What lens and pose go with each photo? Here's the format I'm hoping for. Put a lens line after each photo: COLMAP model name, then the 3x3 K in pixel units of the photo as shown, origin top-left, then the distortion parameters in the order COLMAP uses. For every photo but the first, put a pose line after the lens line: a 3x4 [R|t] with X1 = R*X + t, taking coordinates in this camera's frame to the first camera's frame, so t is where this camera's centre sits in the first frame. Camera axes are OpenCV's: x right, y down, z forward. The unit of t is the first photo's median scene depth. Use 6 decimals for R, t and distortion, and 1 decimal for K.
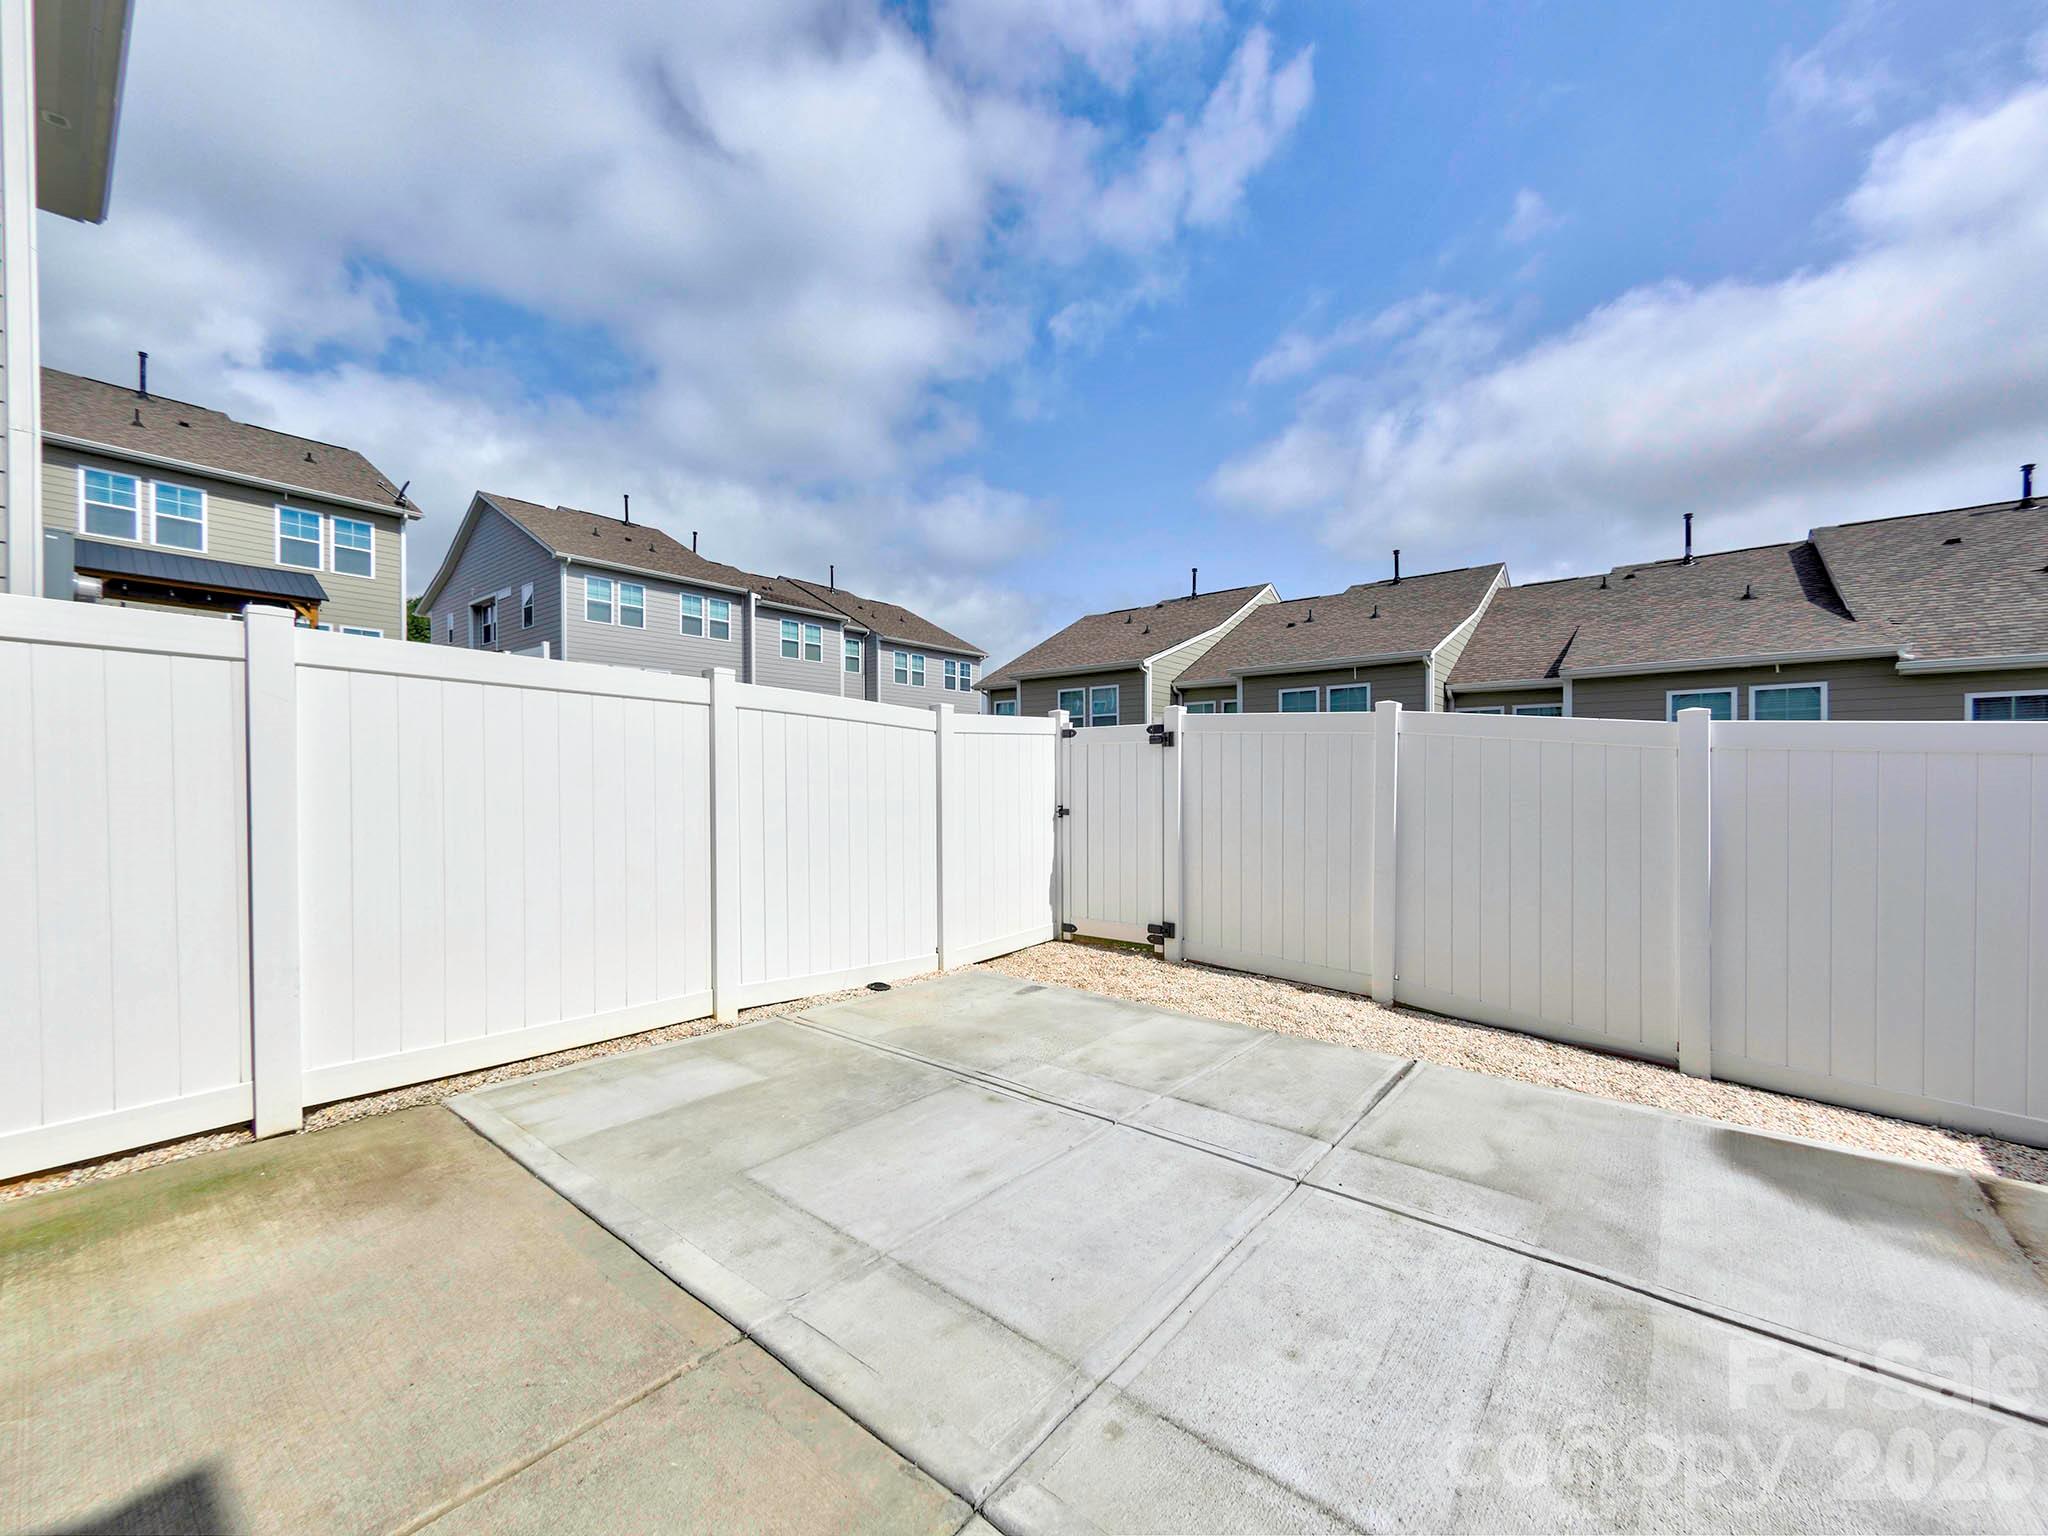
lens RADIAL K [[803.5, 0, 1027.7], [0, 803.5, 785.8], [0, 0, 1]] dist [0.002560, 0.000080]
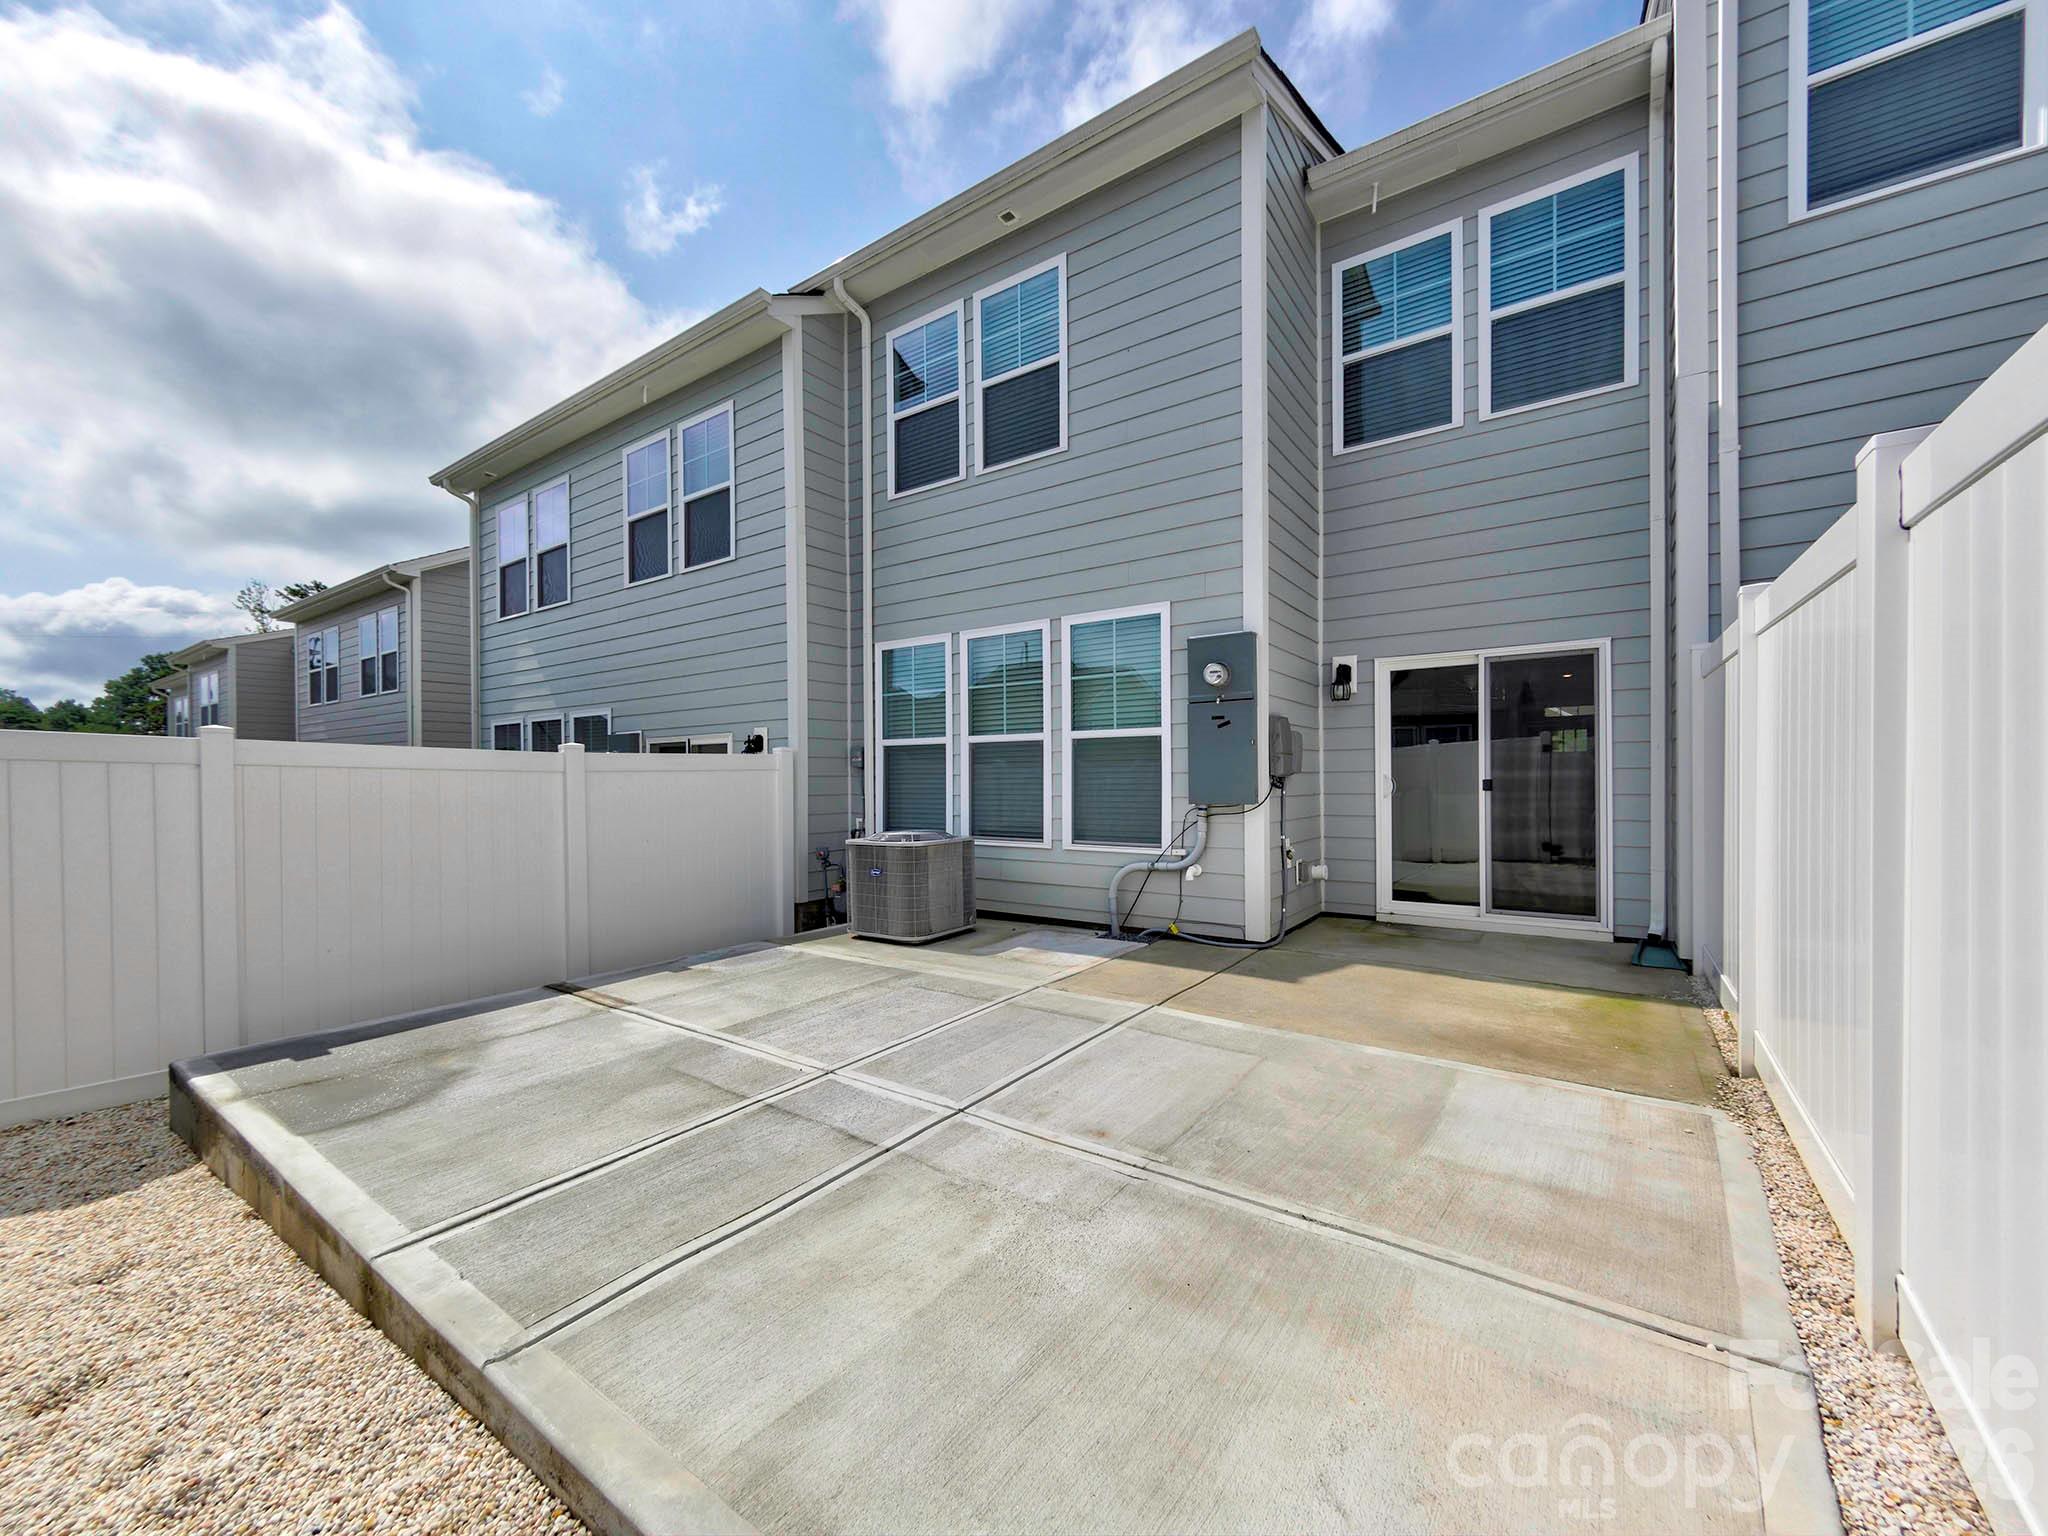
lens RADIAL K [[803.5, 0, 1027.7], [0, 803.5, 785.8], [0, 0, 1]] dist [0.002560, 0.000080]
pose [[-0.997926, 0.010352, -0.063539, 0.084976], [0.009359, 0.999830, 0.015904, 0.016698], [0.063692, 0.015276, -0.997853, 1.912105]]
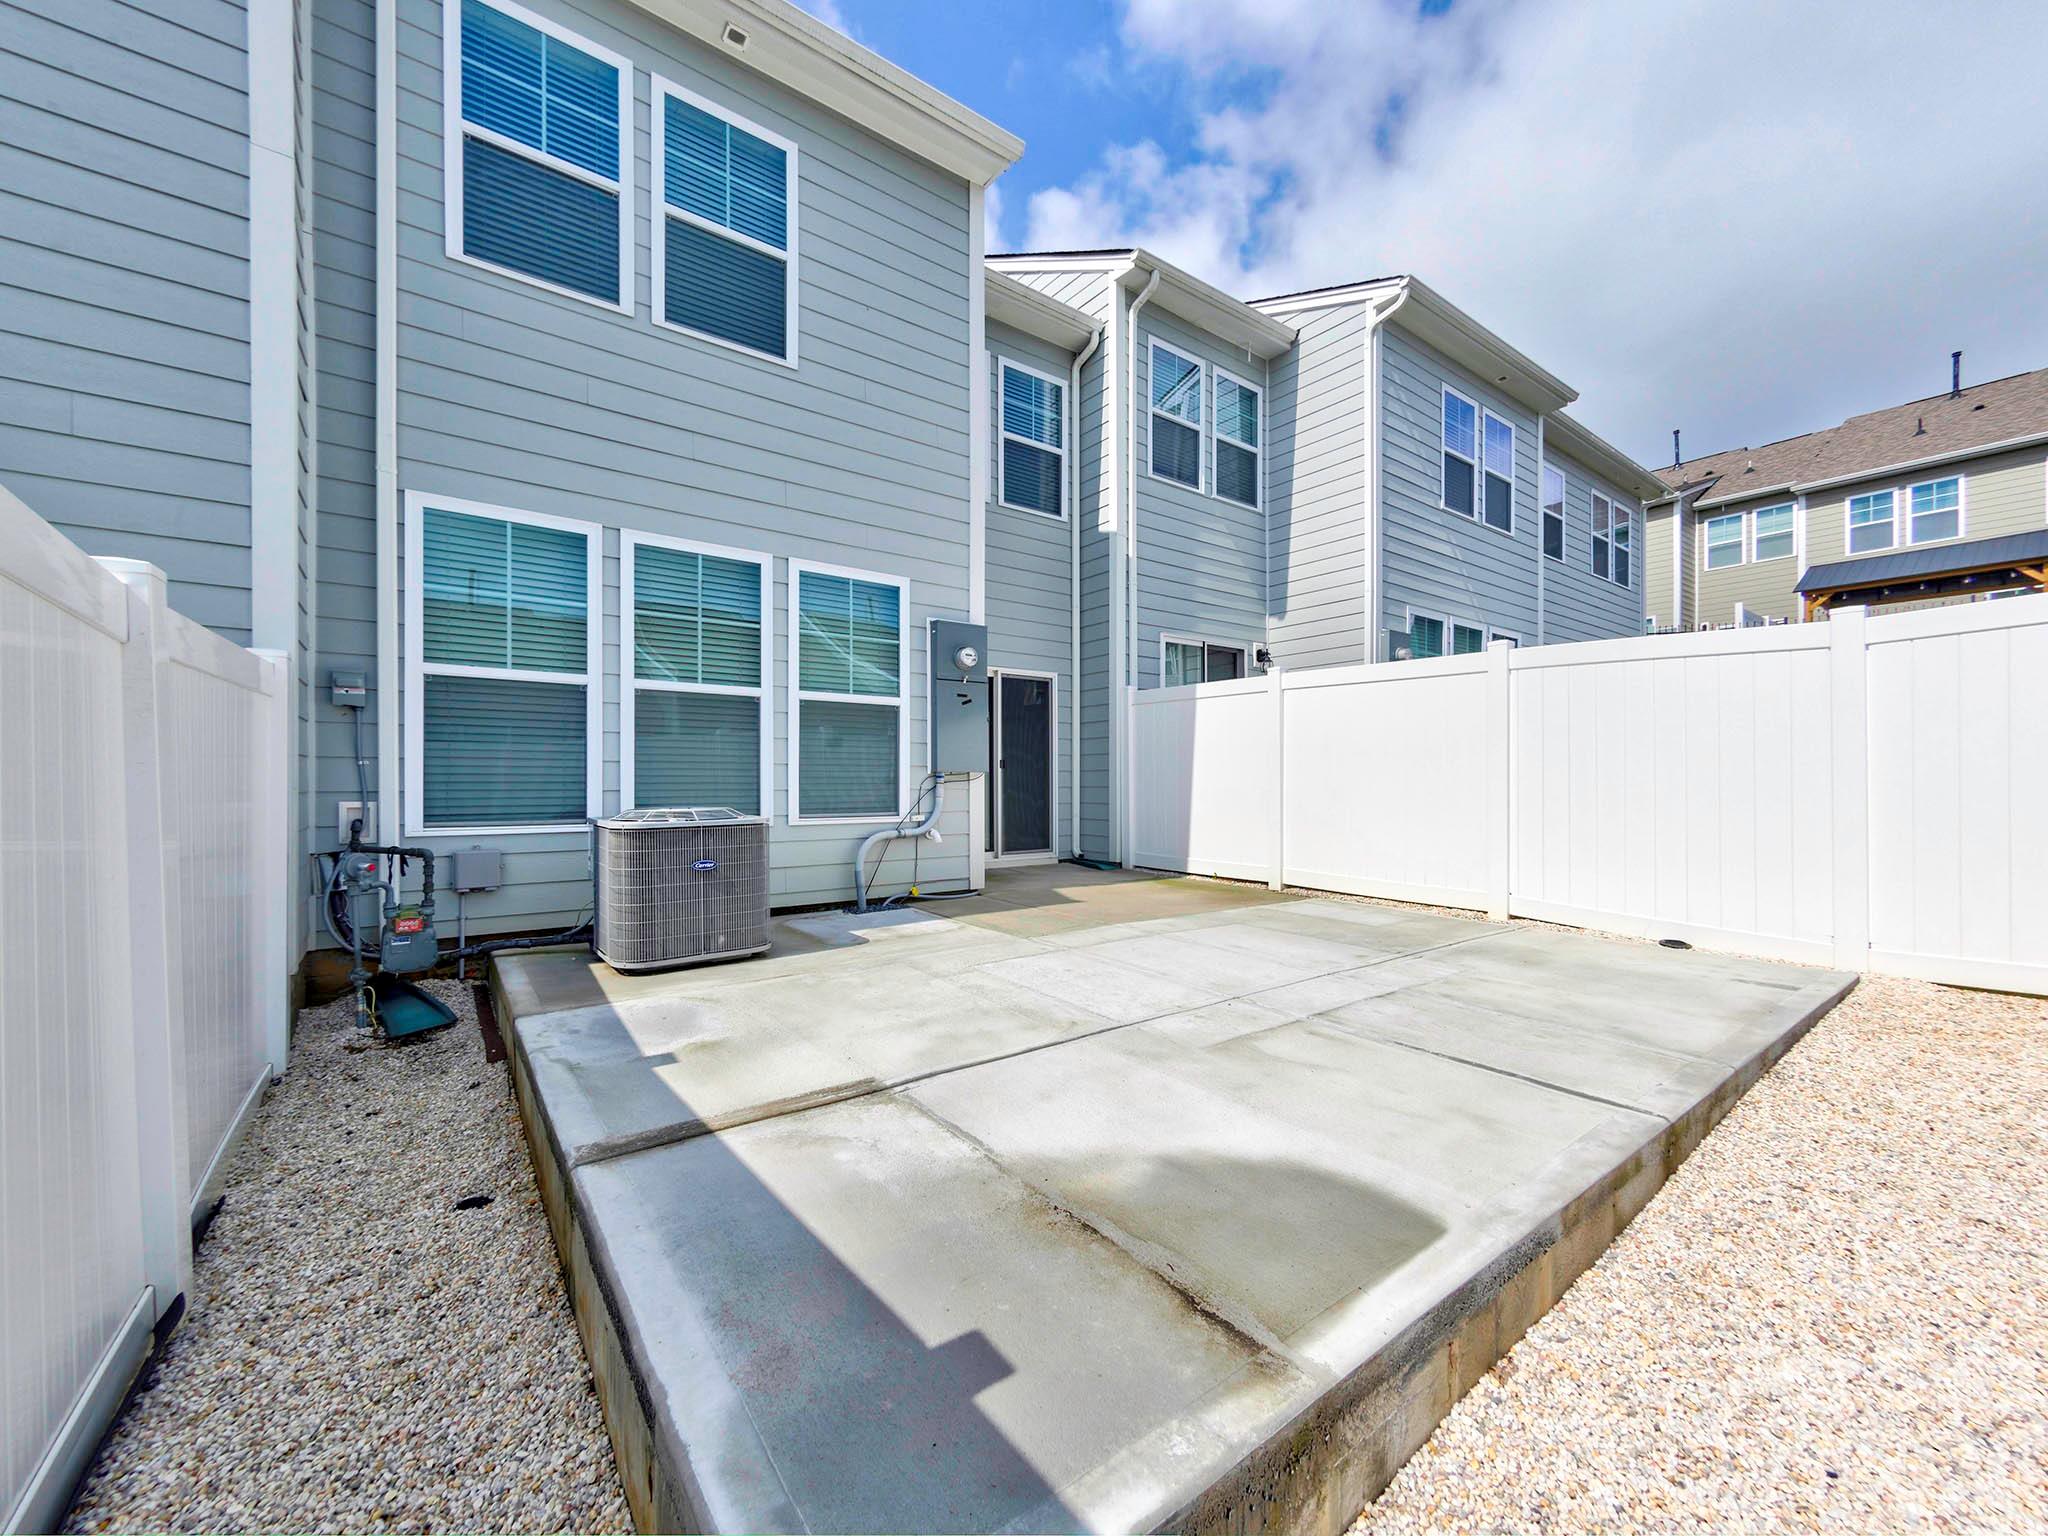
lens RADIAL K [[803.5, 0, 1027.7], [0, 803.5, 785.8], [0, 0, 1]] dist [0.002560, 0.000080]
pose [[-0.241282, 0.006299, -0.970435, 1.447919], [-0.006141, 0.999949, 0.008018, 0.105429], [0.970436, 0.007894, -0.241231, 0.821920]]
